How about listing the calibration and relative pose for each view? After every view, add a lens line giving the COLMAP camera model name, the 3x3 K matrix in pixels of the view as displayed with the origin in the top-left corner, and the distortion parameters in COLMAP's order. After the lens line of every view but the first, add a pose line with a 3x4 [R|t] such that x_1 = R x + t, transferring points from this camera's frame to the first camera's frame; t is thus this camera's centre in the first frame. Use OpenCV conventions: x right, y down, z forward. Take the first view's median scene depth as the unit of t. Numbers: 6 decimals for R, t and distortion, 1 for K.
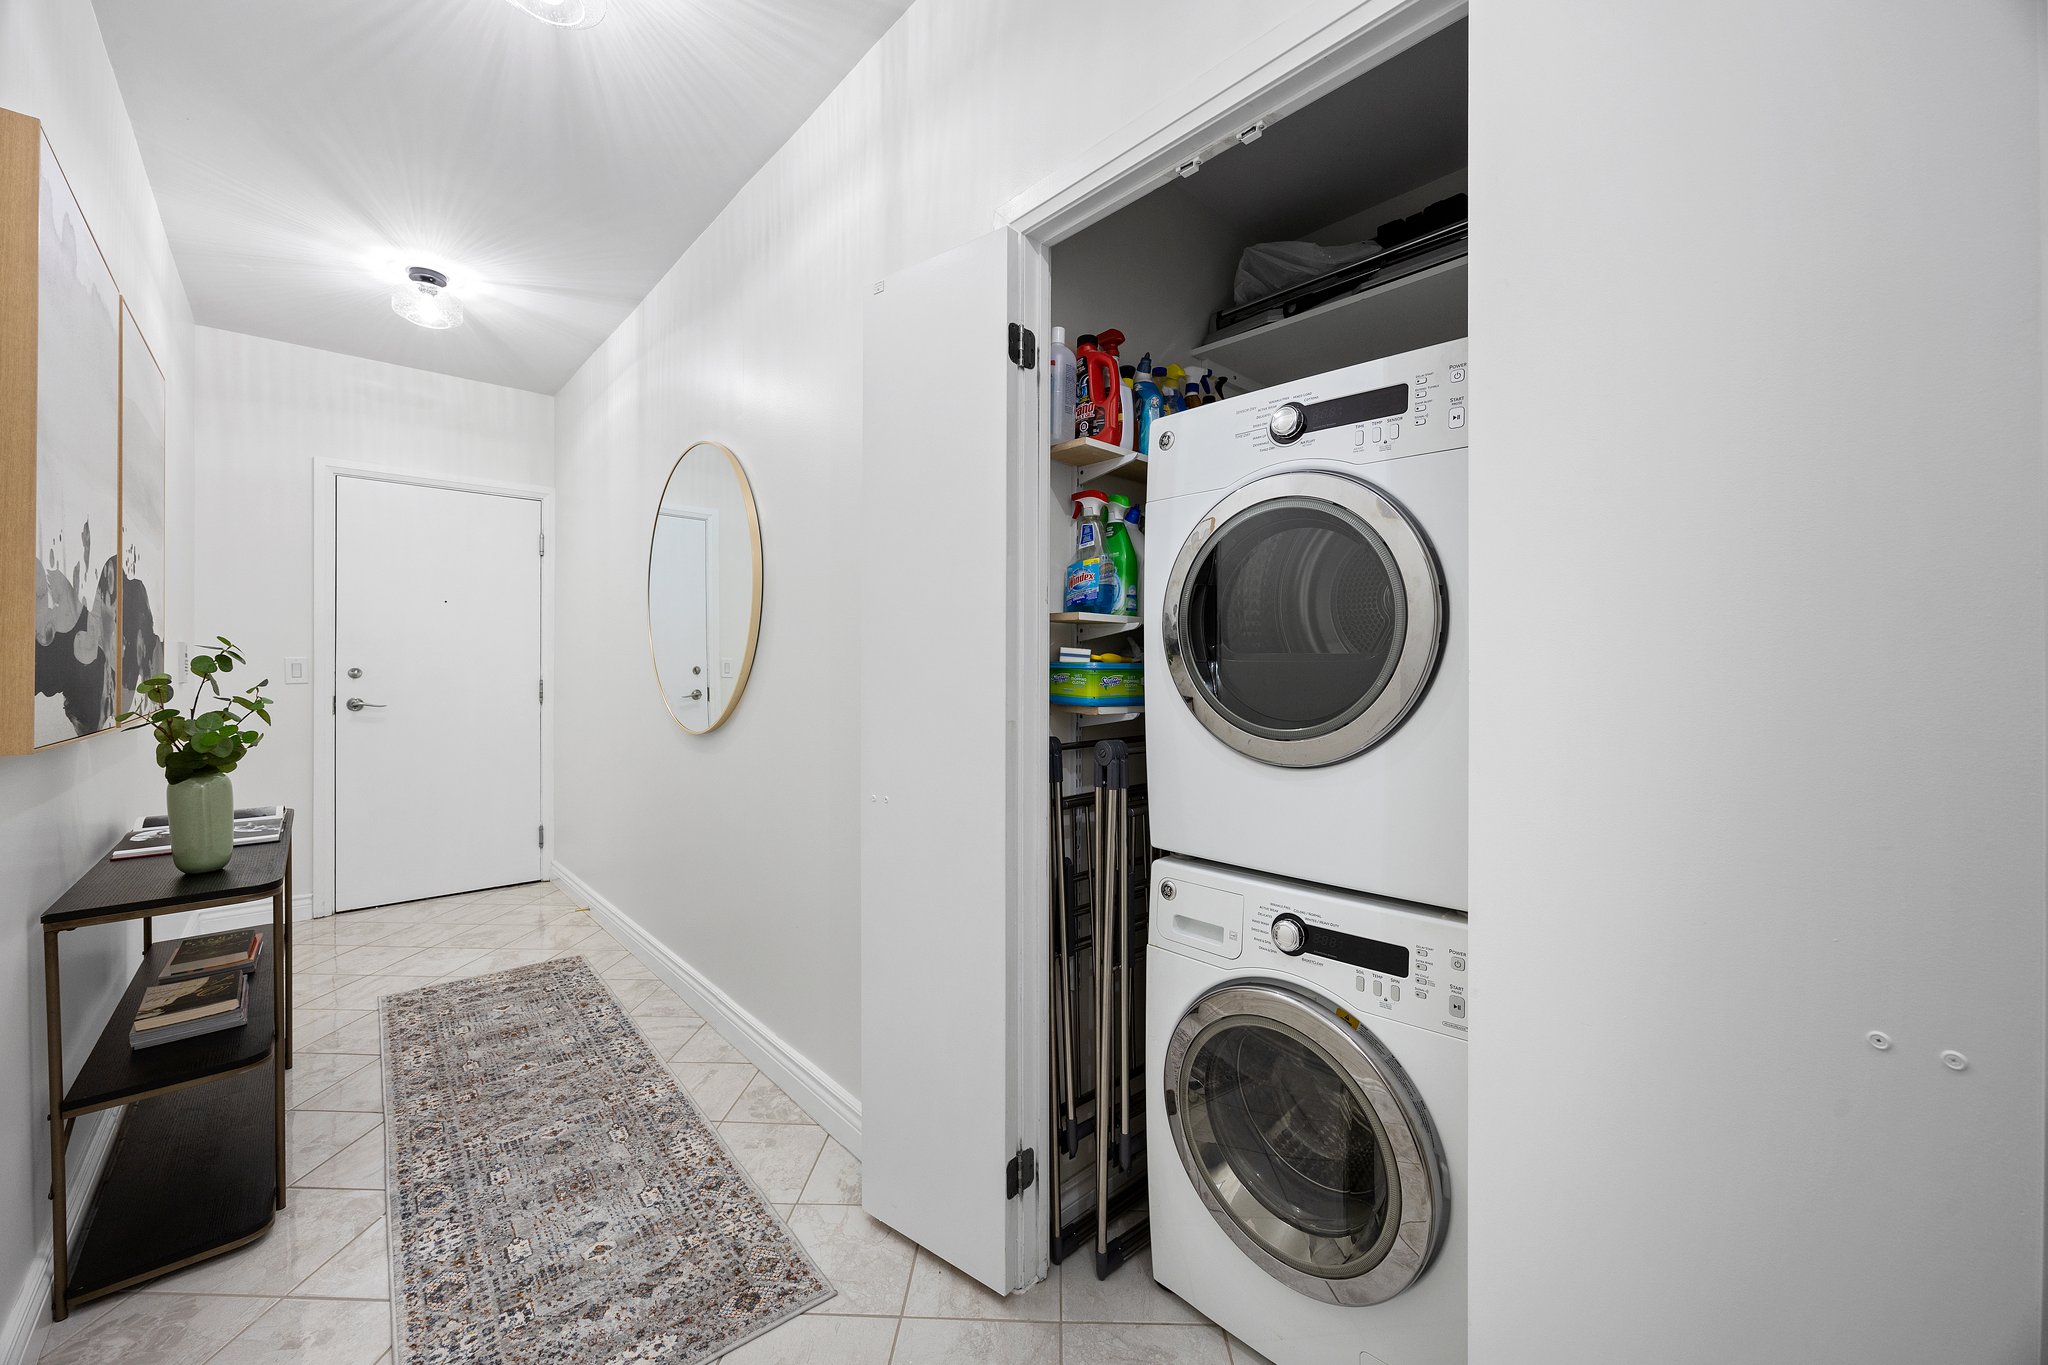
lens RADIAL K [[792.6, 0, 1030.1], [0, 792.6, 672.3], [0, 0, 1]] dist [-0.009377, 0.003903]
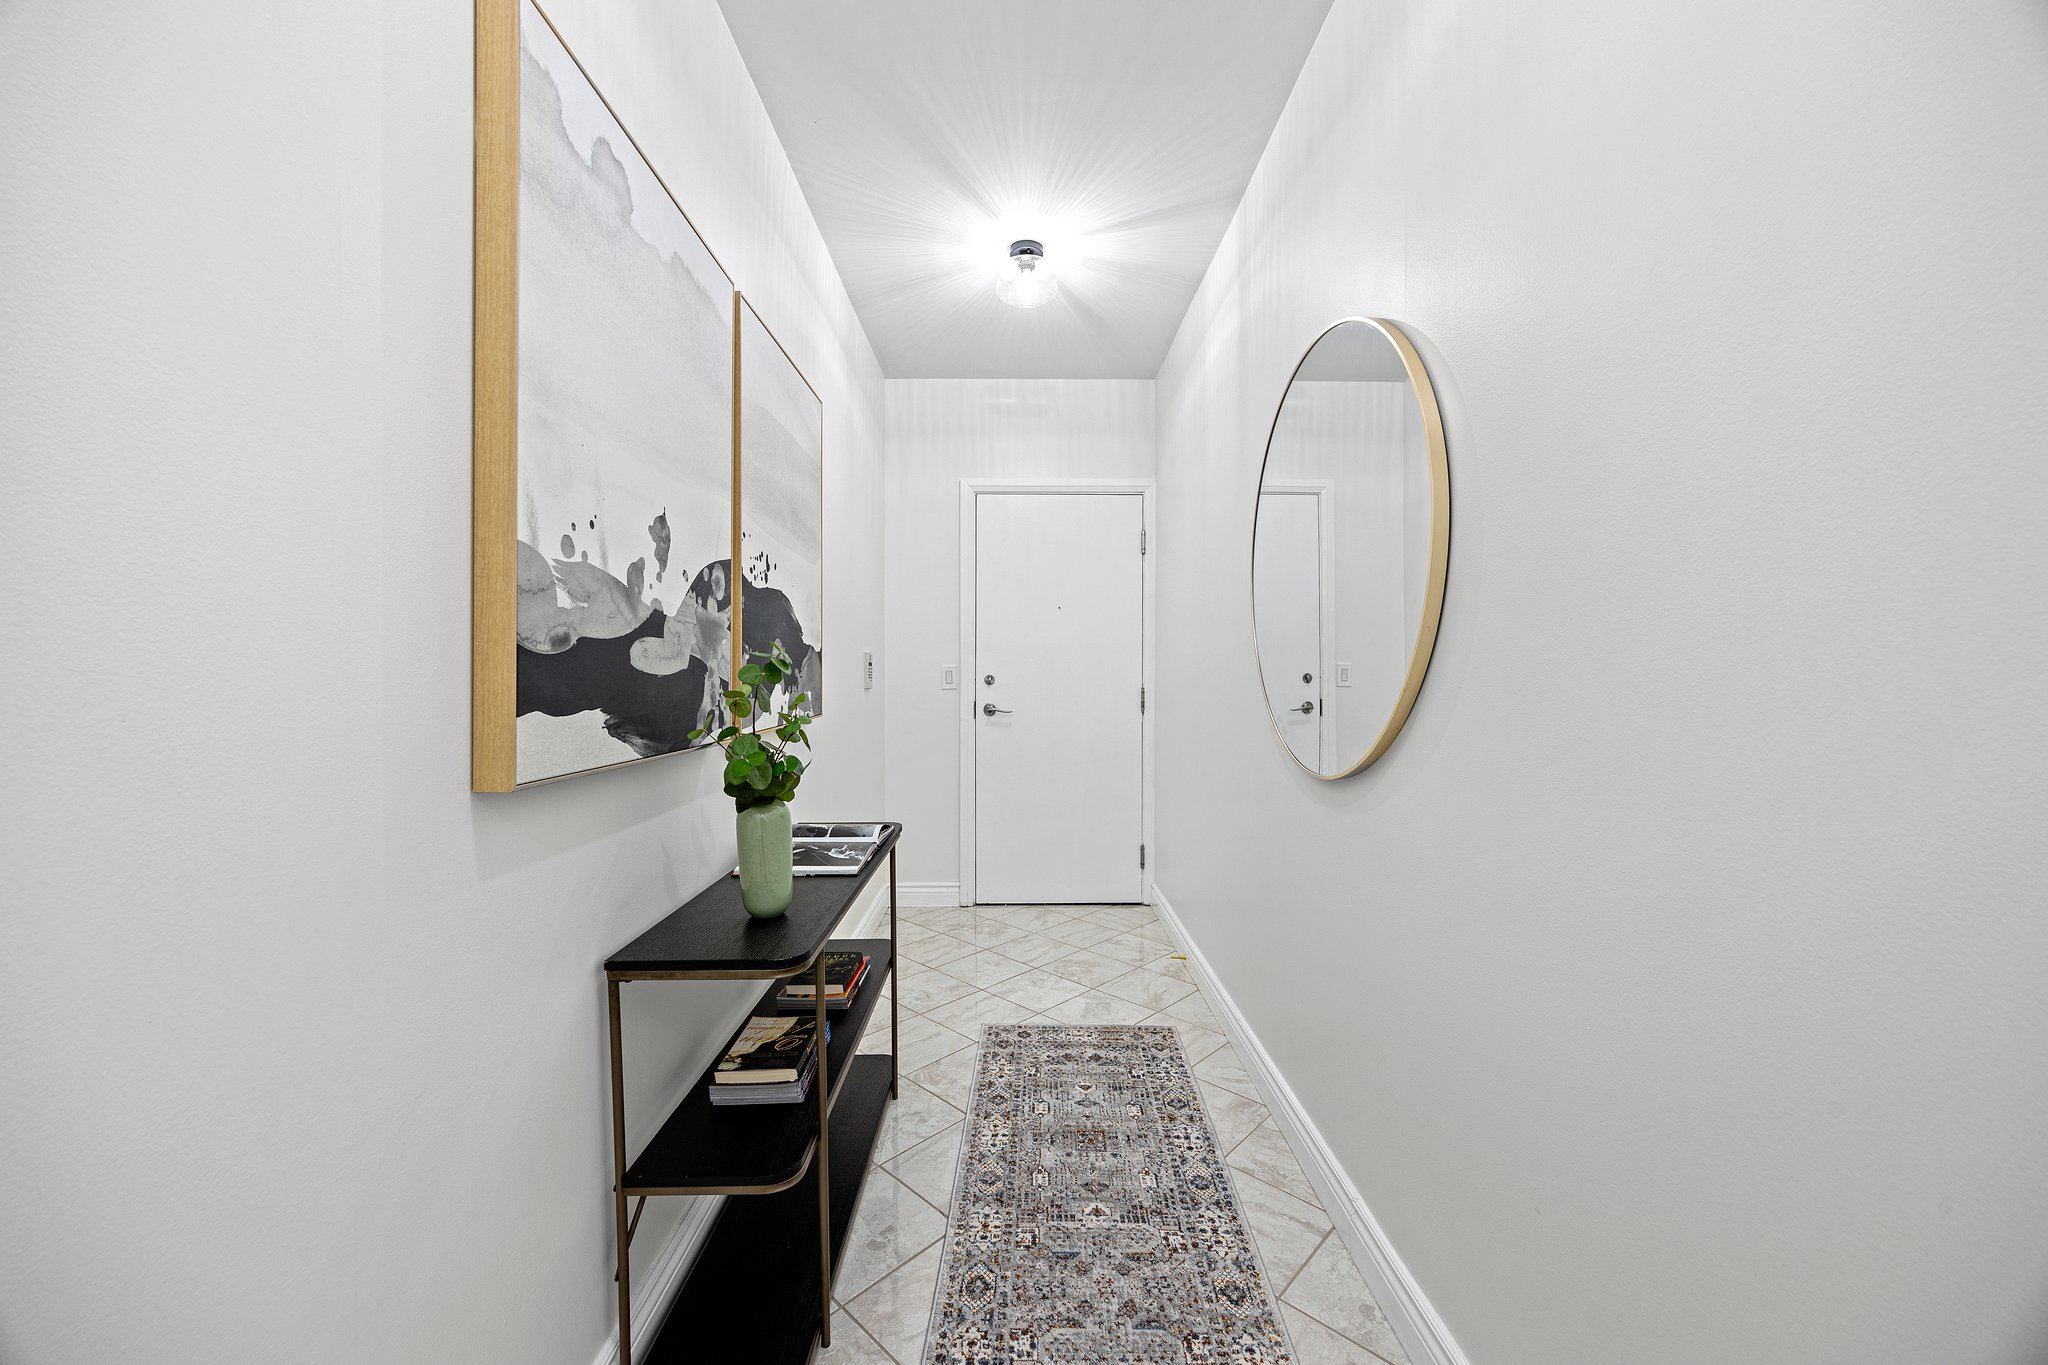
lens RADIAL K [[792.6, 0, 1030.1], [0, 792.6, 672.3], [0, 0, 1]] dist [-0.009377, 0.003903]
pose [[0.751337, -0.000854, -0.659919, -0.168433], [-0.003033, 0.999984, -0.004747, -0.005801], [0.659912, 0.005568, 0.751322, 0.345220]]
